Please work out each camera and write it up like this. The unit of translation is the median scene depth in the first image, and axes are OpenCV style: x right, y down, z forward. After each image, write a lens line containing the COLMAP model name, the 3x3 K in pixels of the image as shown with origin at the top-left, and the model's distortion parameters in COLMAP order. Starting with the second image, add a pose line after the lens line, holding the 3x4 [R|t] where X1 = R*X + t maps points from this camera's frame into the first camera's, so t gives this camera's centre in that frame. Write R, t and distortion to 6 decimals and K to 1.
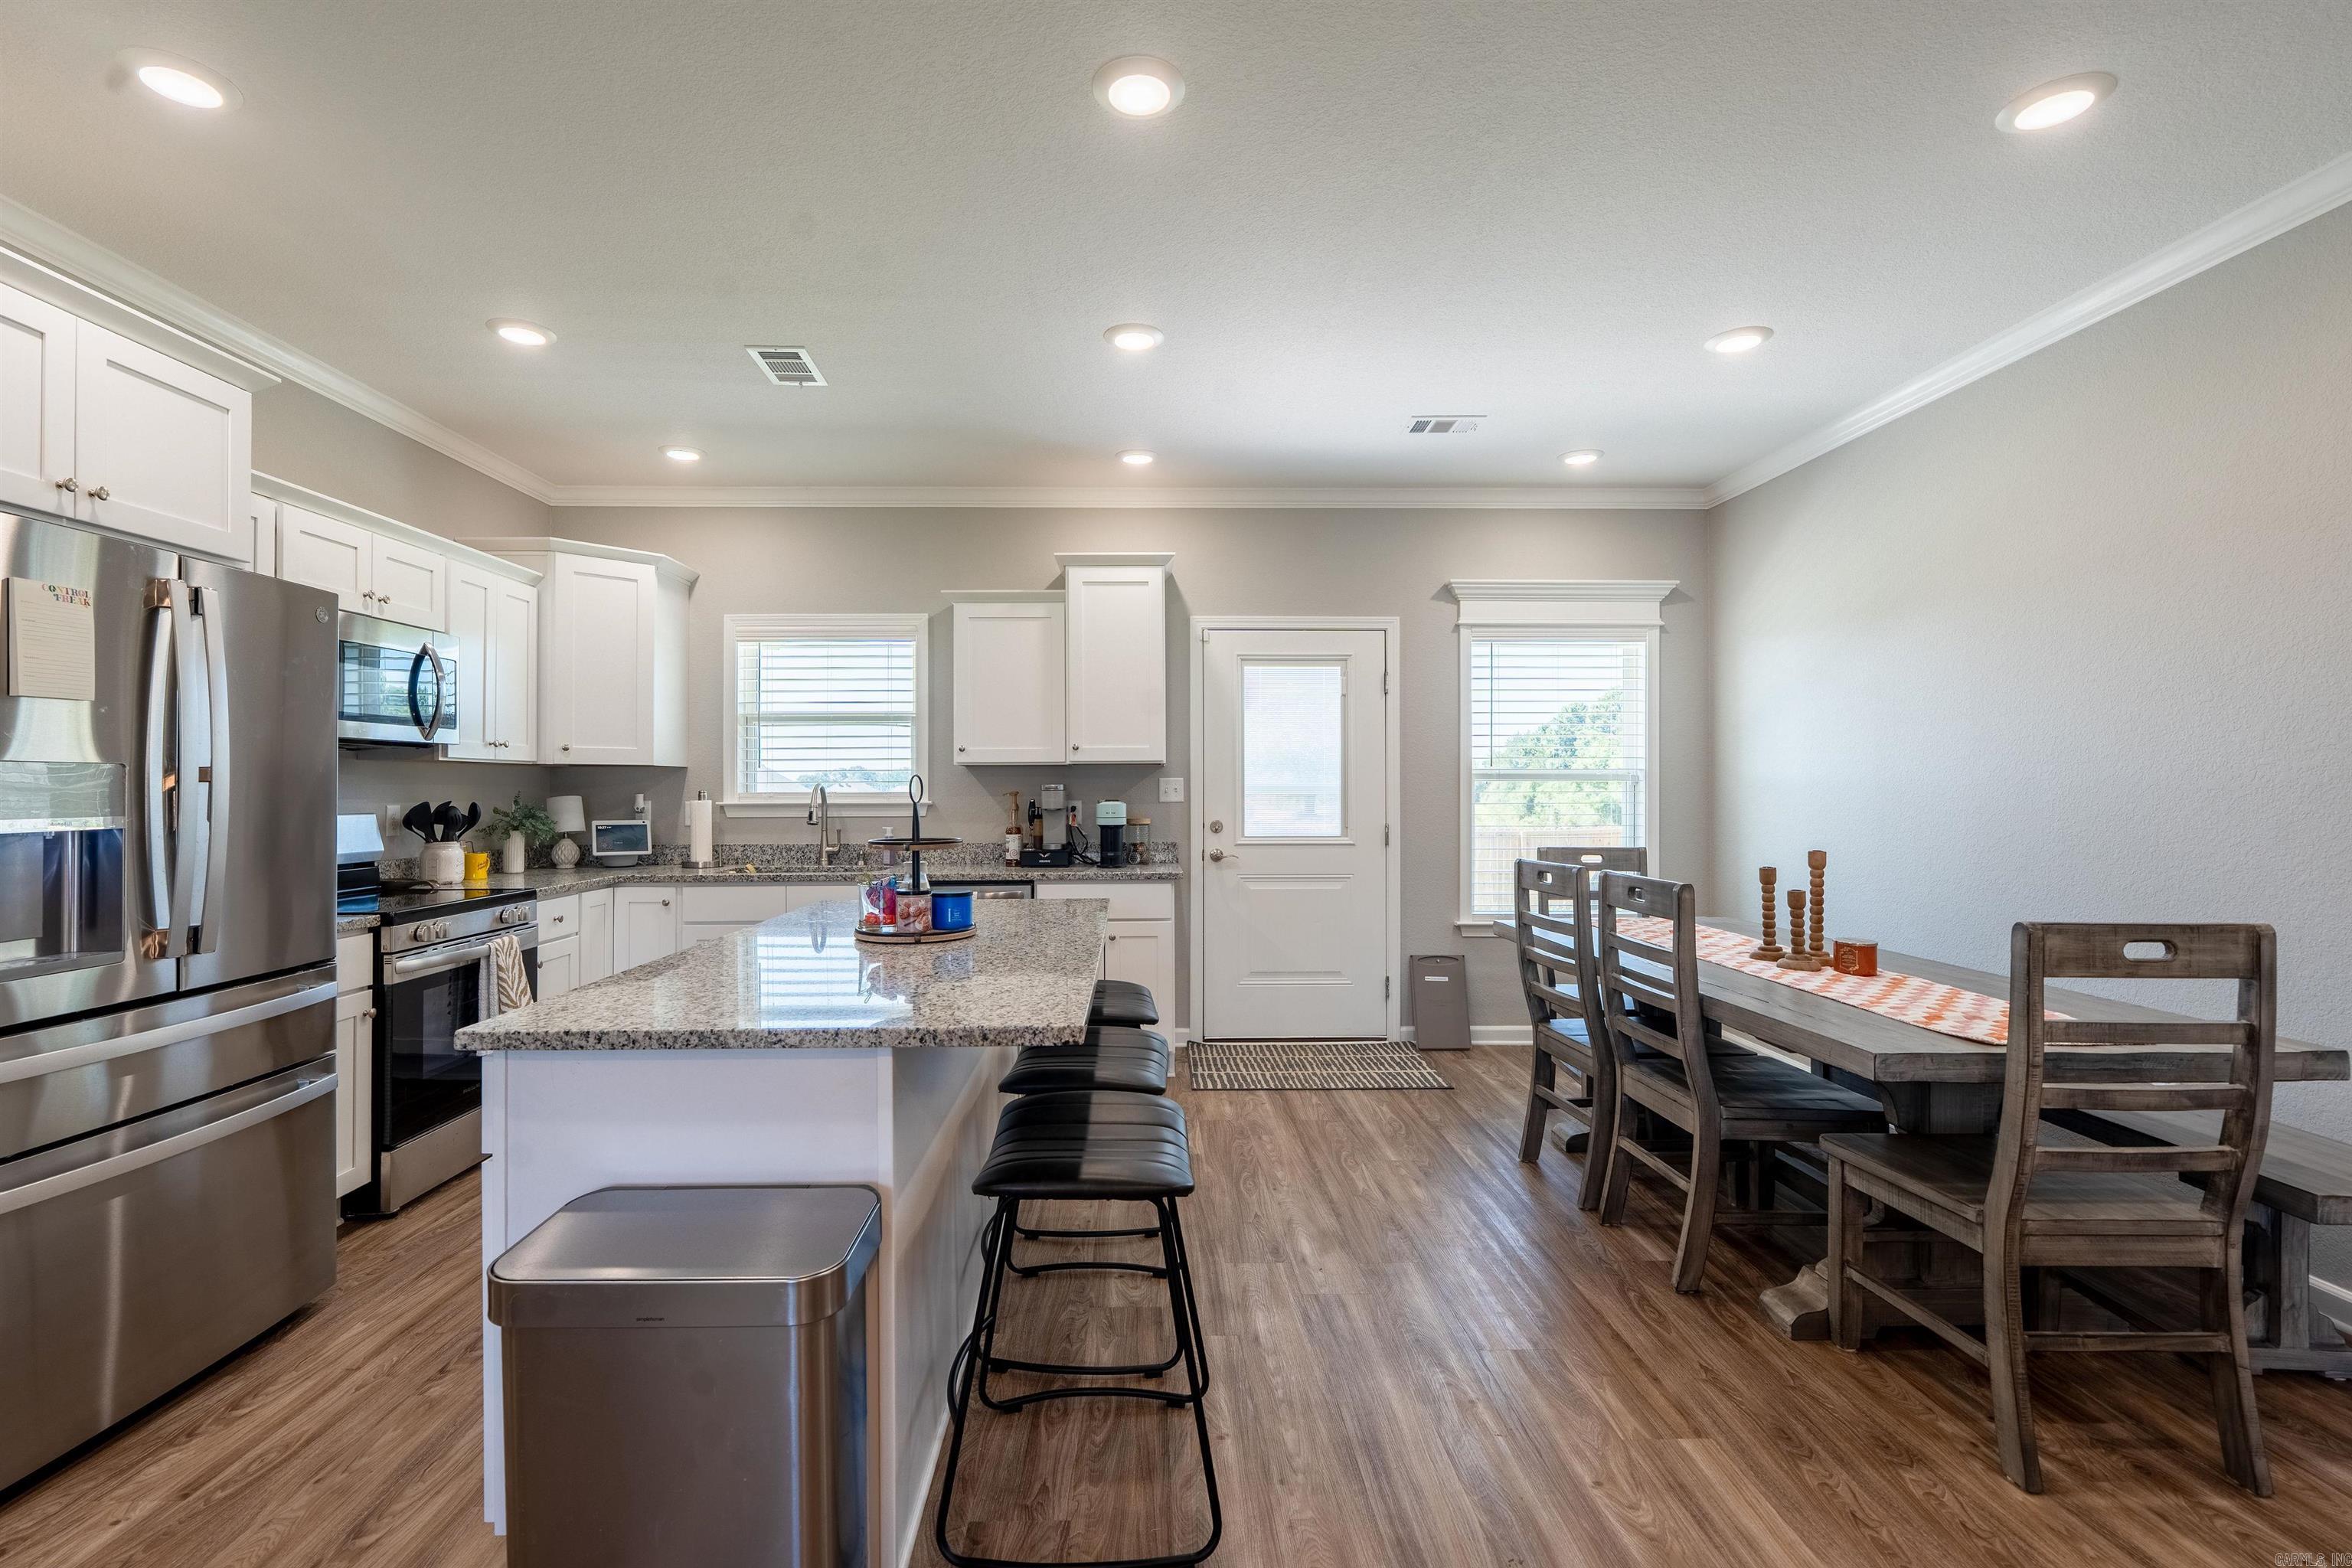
lens RADIAL K [[1053.5, 0, 1157.1], [0, 1053.5, 776.6], [0, 0, 1]] dist [-0.008773, 0.003675]
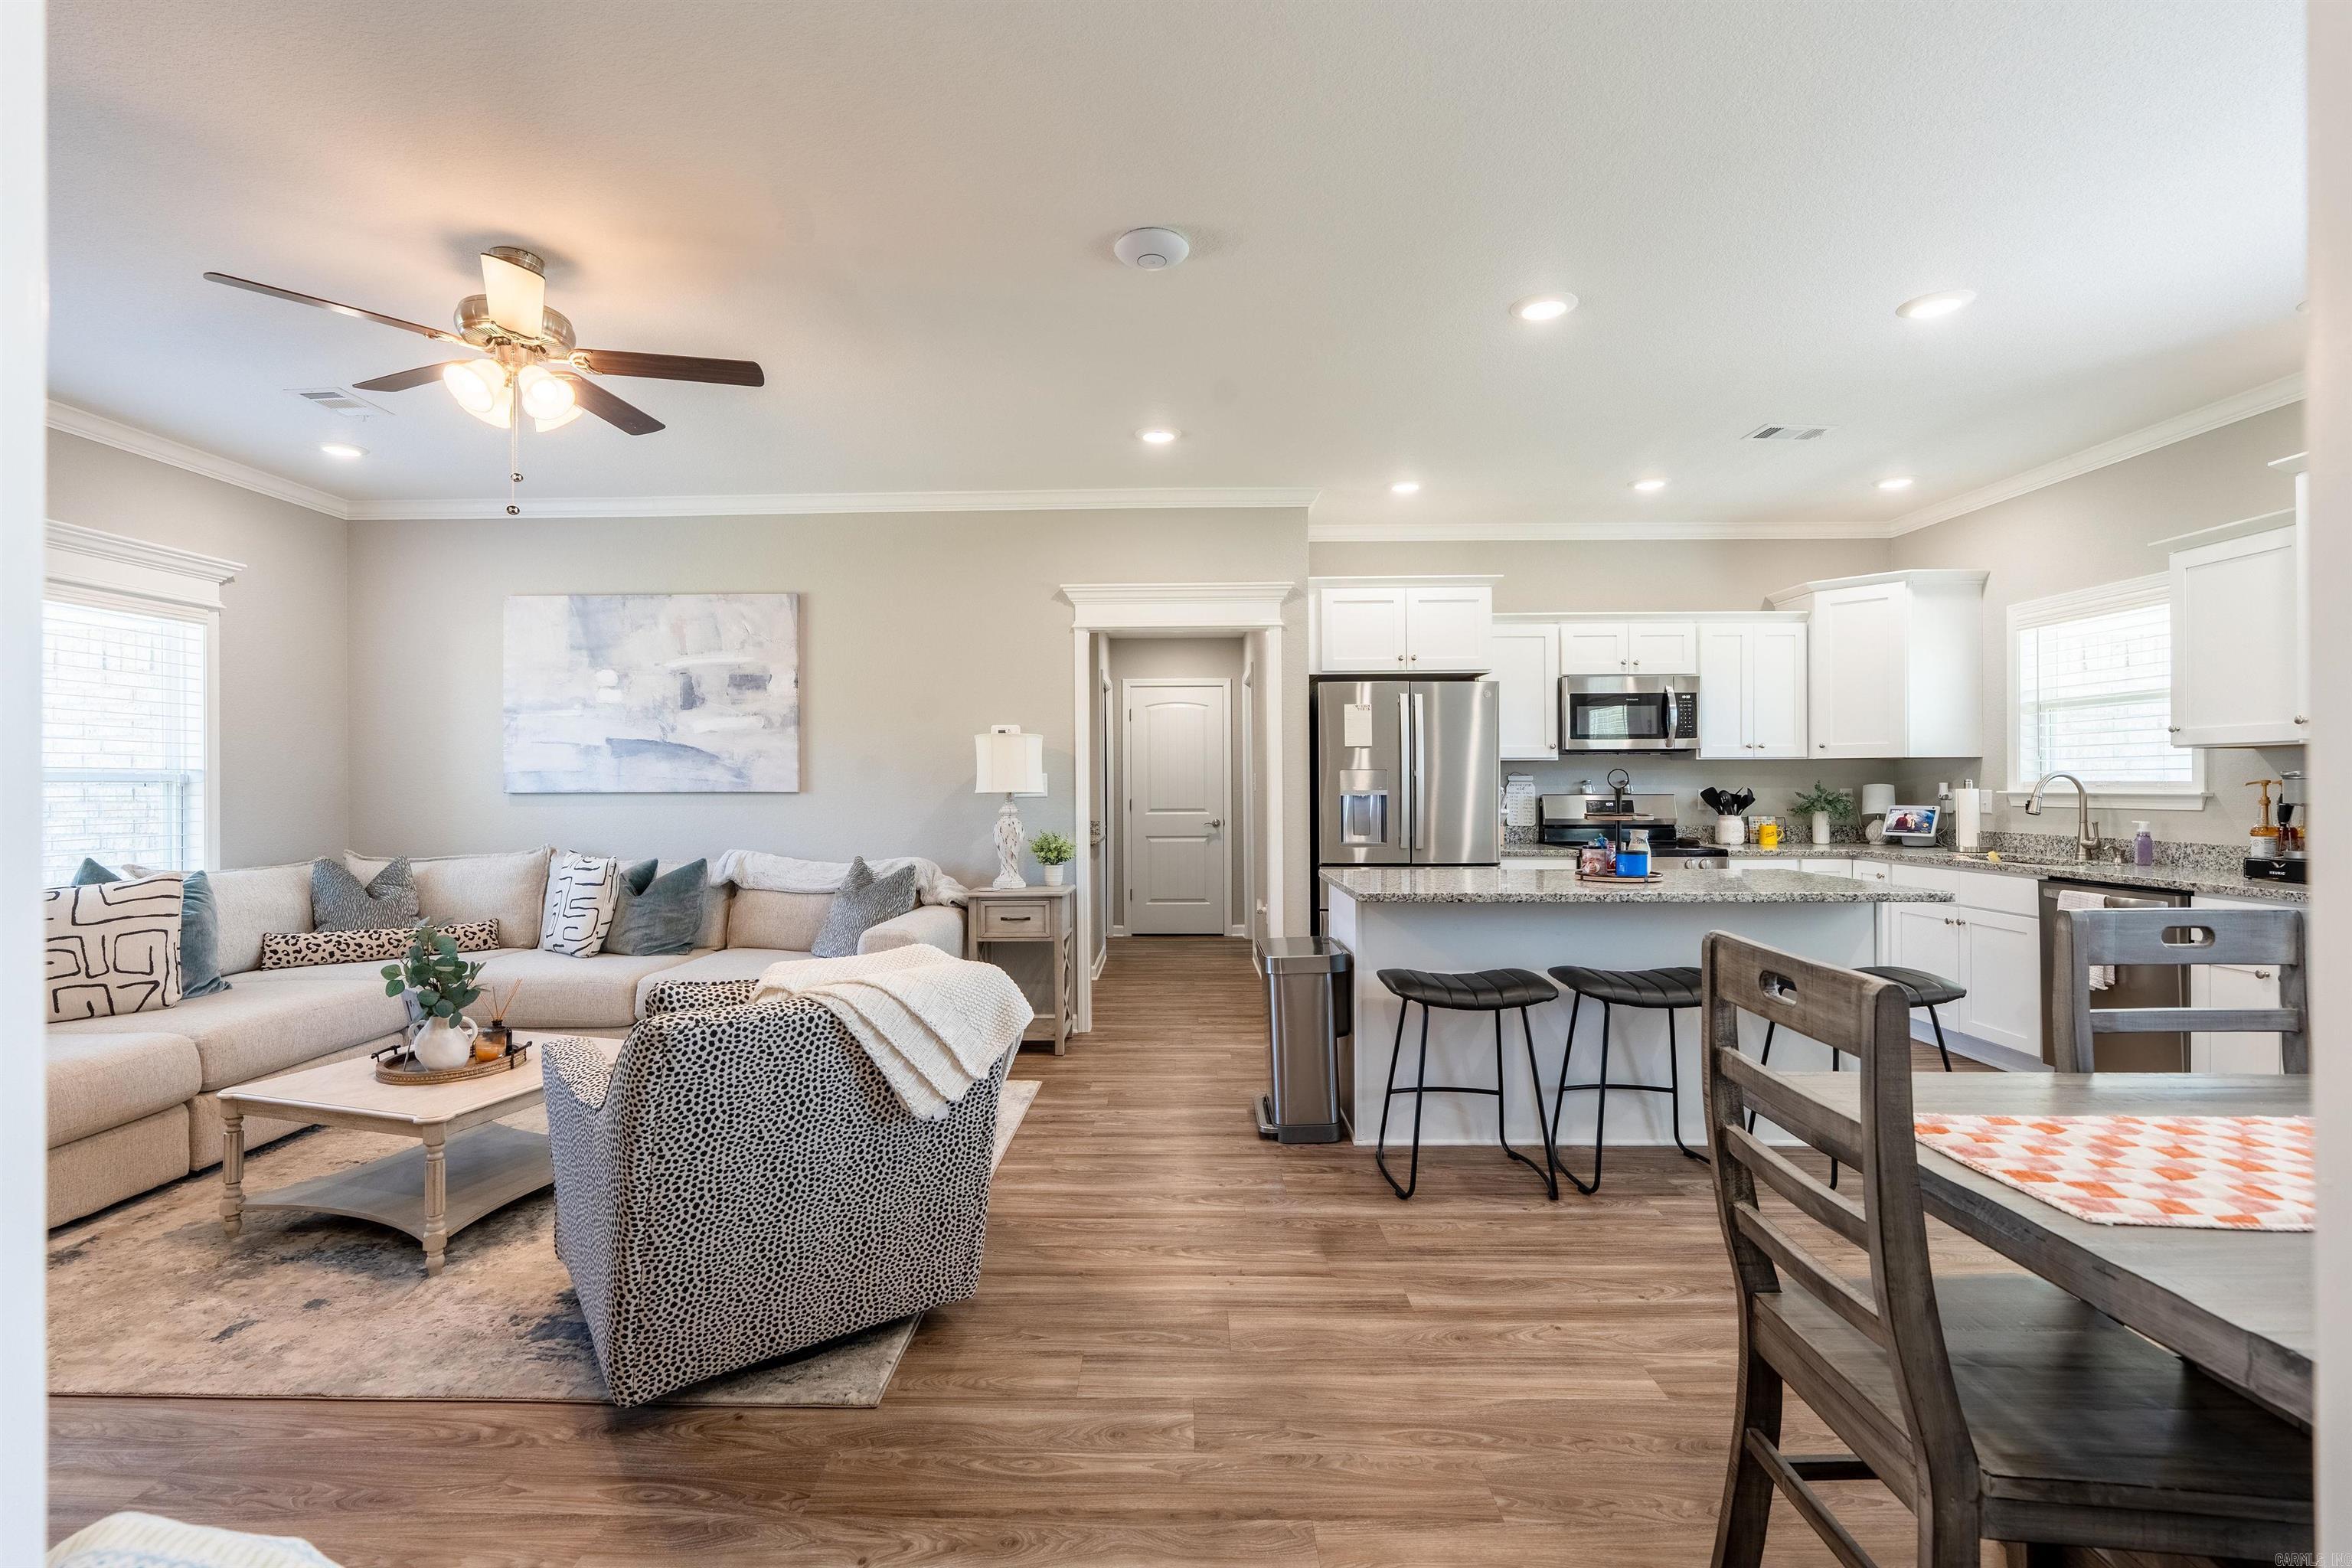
lens RADIAL K [[1053.5, 0, 1156.7], [0, 1053.5, 778.5], [0, 0, 1]] dist [-0.008773, 0.003675]
pose [[-0.039164, -0.002471, -0.999230, 0.669564], [0.013149, 0.999909, -0.002988, 0.004640], [0.999146, -0.013256, -0.039128, 0.228498]]
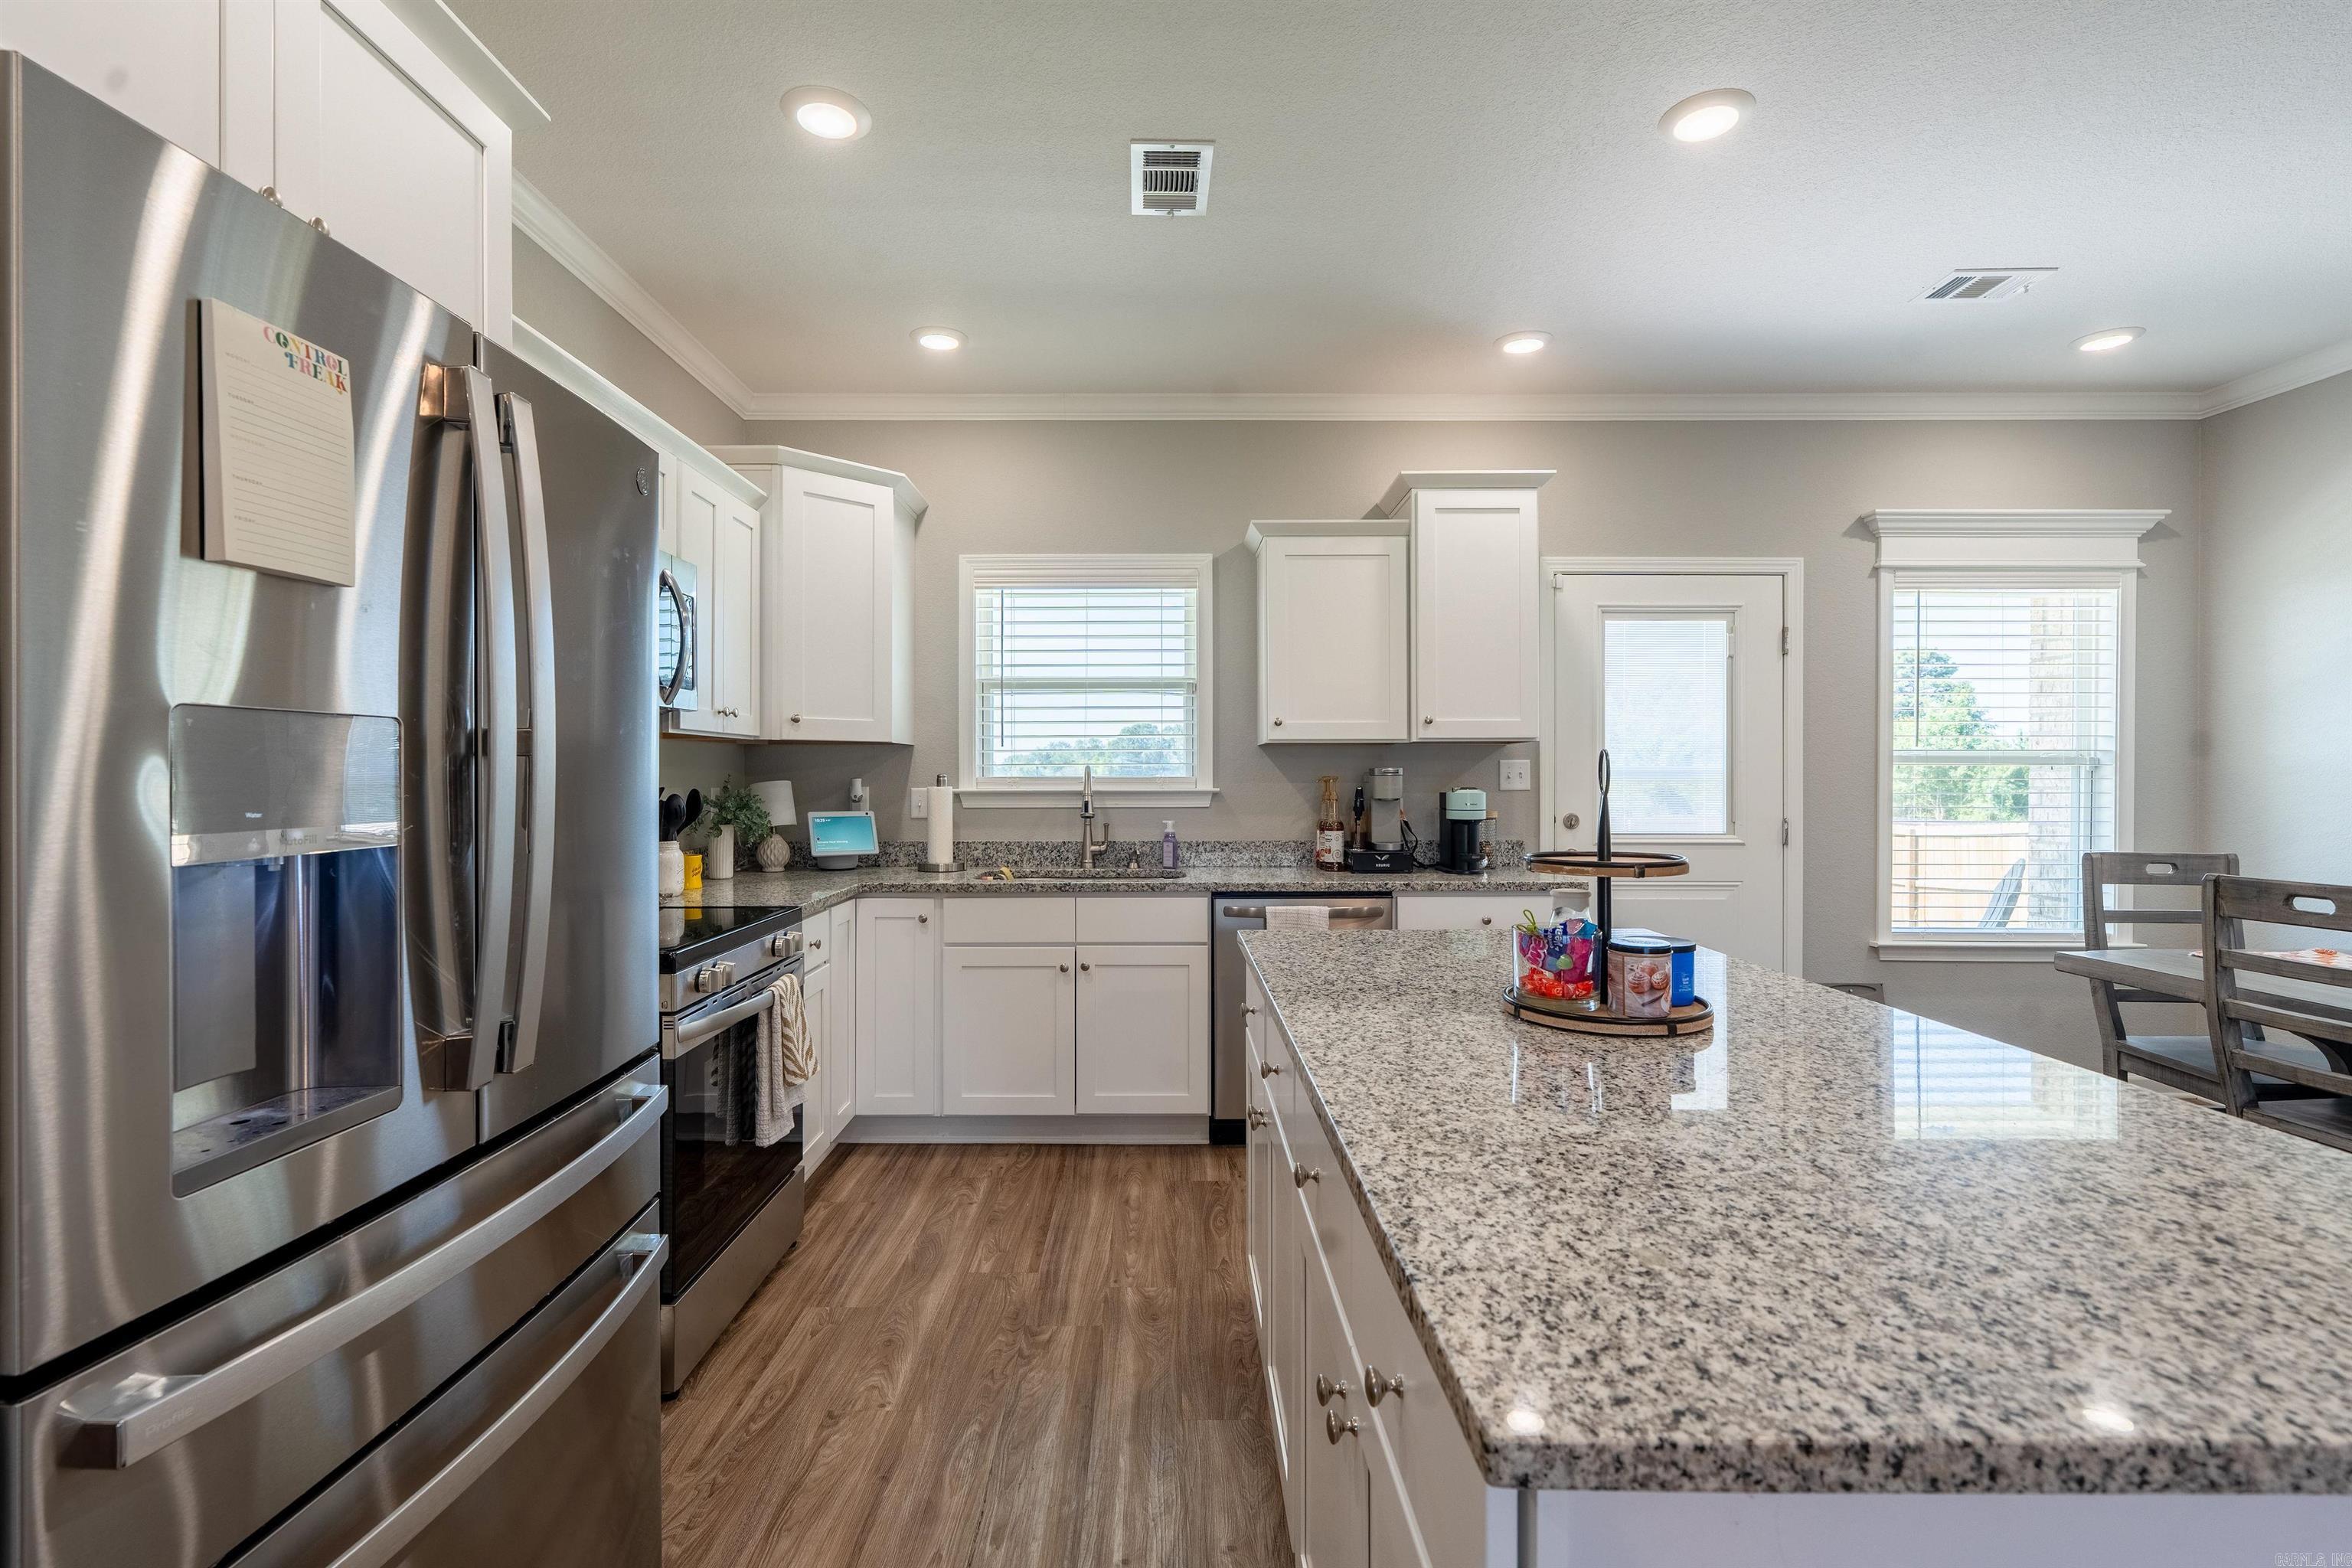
lens RADIAL K [[1053.5, 0, 1155.6], [0, 1053.5, 774.5], [0, 0, 1]] dist [-0.008773, 0.003675]
pose [[0.999683, 0.002729, -0.025042, -0.254759], [-0.002436, 0.999929, 0.011699, 0.003718], [0.025073, -0.011635, 0.999618, 0.210262]]
